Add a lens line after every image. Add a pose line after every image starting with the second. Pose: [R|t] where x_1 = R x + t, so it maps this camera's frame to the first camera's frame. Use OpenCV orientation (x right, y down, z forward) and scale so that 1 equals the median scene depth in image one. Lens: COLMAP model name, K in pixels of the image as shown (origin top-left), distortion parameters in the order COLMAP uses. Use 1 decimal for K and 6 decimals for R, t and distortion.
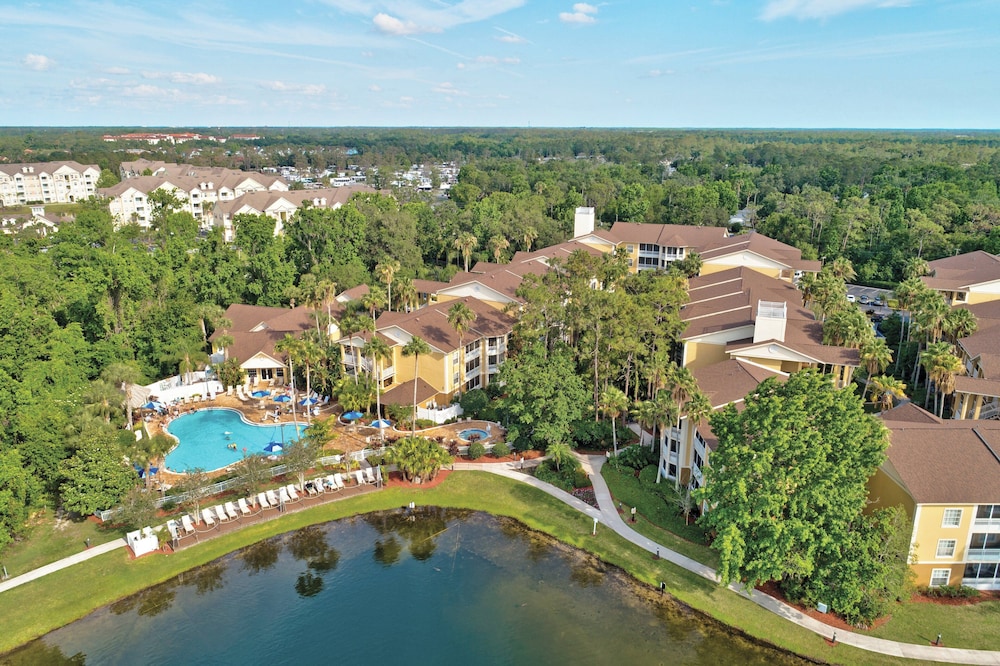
lens RADIAL K [[726.1, 0, 500.0], [0, 726.1, 333.0], [0, 0, 1]] dist [0.040382, -0.000240]
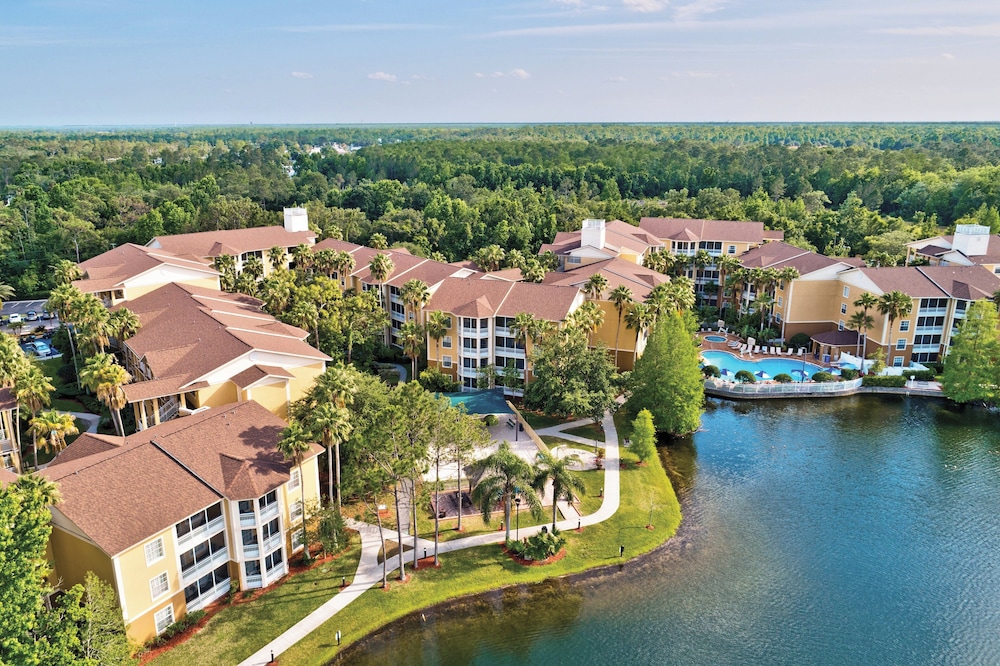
lens RADIAL K [[726.1, 0, 500.0], [0, 726.1, 333.0], [0, 0, 1]] dist [0.040382, -0.000240]
pose [[0.523175, -0.261415, 0.811141, 0.095541], [0.258535, 0.955623, 0.141227, -0.008160], [-0.812064, 0.135822, 0.567543, 0.068744]]
